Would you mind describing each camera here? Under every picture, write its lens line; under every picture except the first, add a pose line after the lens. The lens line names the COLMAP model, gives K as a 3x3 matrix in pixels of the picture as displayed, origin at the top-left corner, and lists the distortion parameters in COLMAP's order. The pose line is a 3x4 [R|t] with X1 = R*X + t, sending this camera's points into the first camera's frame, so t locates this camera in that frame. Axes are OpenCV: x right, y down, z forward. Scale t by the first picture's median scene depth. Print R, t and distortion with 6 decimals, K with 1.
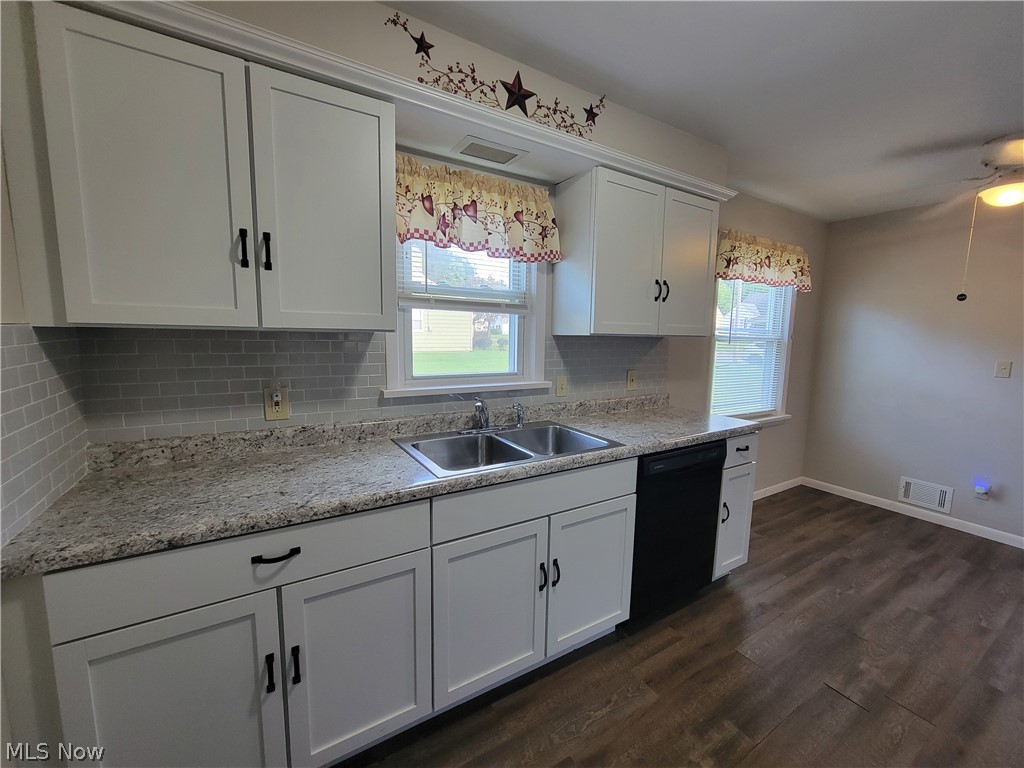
lens RADIAL K [[412.2, 0, 510.4], [0, 412.2, 380.3], [0, 0, 1]] dist [0.031378, -0.026198]
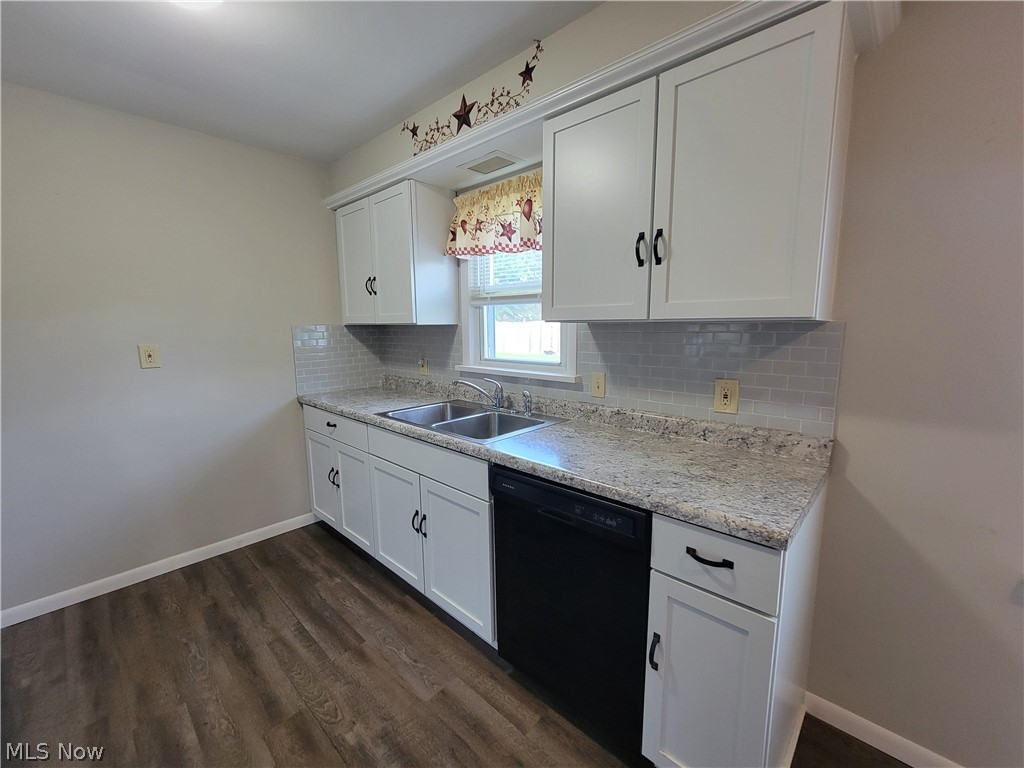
lens RADIAL K [[418.6, 0, 514.7], [0, 418.6, 387.0], [0, 0, 1]] dist [-0.002296, 0.000223]
pose [[0.272307, 0.115163, -0.955294, 1.166971], [-0.110776, 0.989963, 0.087765, -0.053912], [0.955813, 0.081925, 0.282331, 0.812293]]
